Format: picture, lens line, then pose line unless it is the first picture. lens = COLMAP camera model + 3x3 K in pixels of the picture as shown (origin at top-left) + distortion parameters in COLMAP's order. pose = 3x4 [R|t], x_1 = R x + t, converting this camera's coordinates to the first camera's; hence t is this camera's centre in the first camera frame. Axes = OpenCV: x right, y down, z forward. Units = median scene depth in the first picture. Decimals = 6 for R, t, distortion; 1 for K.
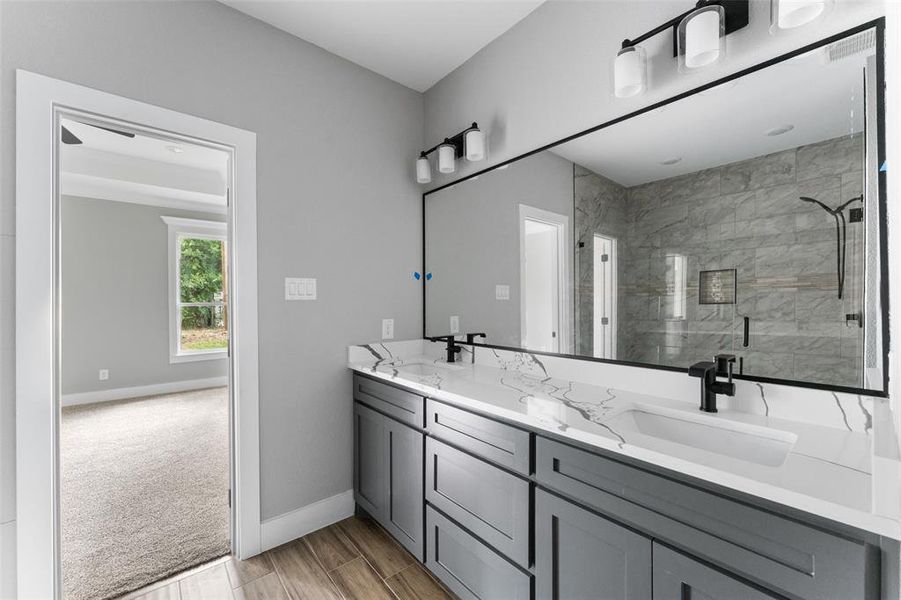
lens RADIAL K [[373.6, 0, 450.5], [0, 373.6, 300.0], [0, 0, 1]] dist [0.000535, 0.000056]
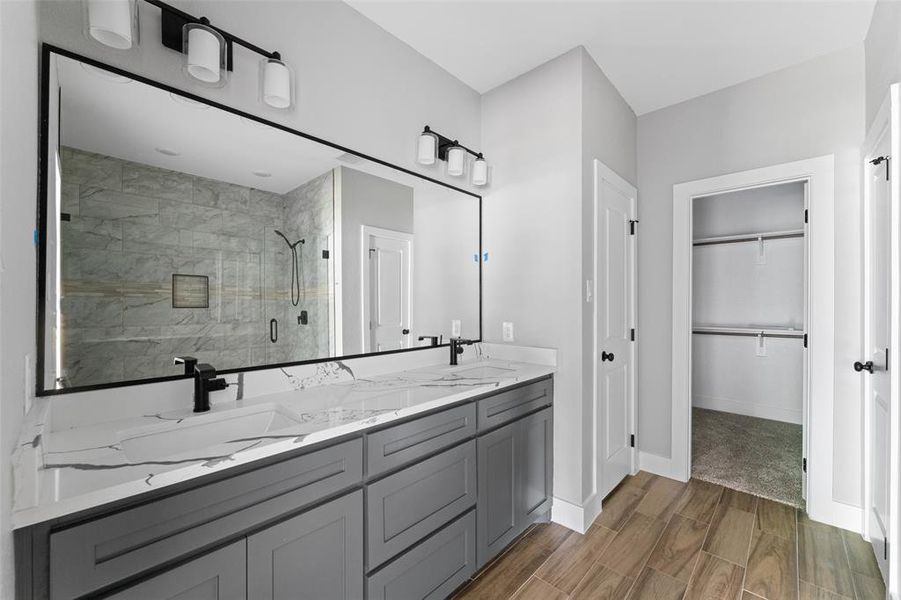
lens RADIAL K [[361.8, 0, 446.5], [0, 361.8, 303.6], [0, 0, 1]] dist [-0.000090, -0.000004]
pose [[-0.136107, 0.007531, 0.990666, -0.394841], [-0.005814, 0.999948, -0.008400, 0.003207], [-0.990677, -0.006903, -0.136056, 0.467824]]
